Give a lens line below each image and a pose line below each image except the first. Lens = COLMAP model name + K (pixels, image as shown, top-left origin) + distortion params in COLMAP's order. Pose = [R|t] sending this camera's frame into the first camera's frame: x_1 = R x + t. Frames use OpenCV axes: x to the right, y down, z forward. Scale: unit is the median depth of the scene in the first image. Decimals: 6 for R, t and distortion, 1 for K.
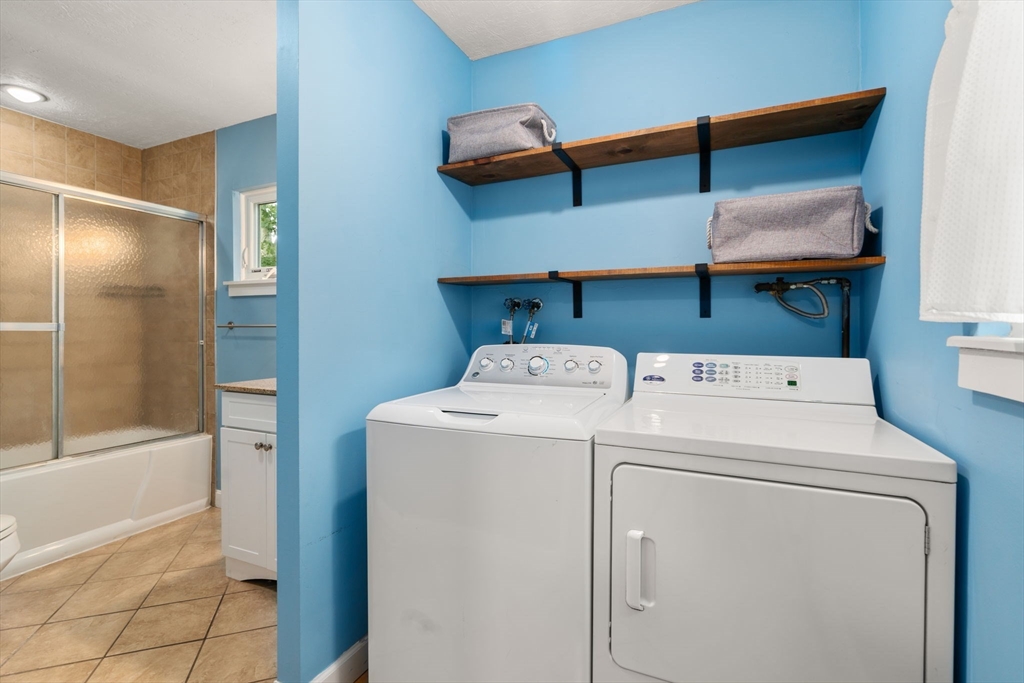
lens RADIAL K [[471.9, 0, 512.4], [0, 471.9, 338.0], [0, 0, 1]] dist [-0.002722, 0.000601]
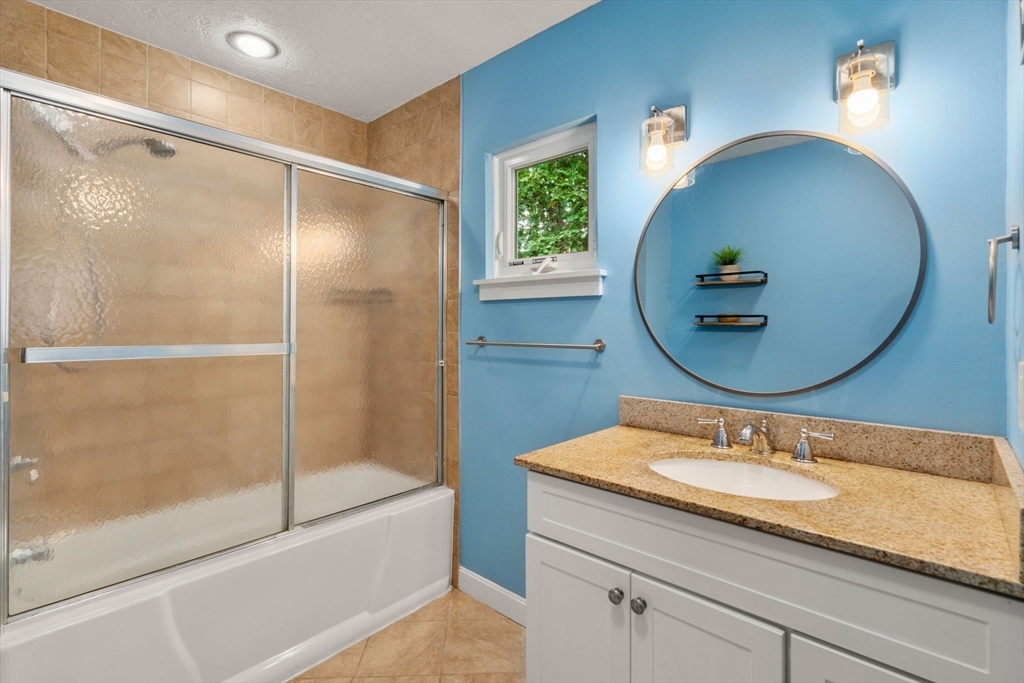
lens RADIAL K [[471.9, 0, 511.5], [0, 471.9, 335.1], [0, 0, 1]] dist [-0.002722, 0.000601]
pose [[0.954558, 0.004660, -0.297988, -0.334234], [-0.005543, 0.999982, -0.002118, -0.034201], [0.297973, 0.003674, 0.954567, 0.324213]]
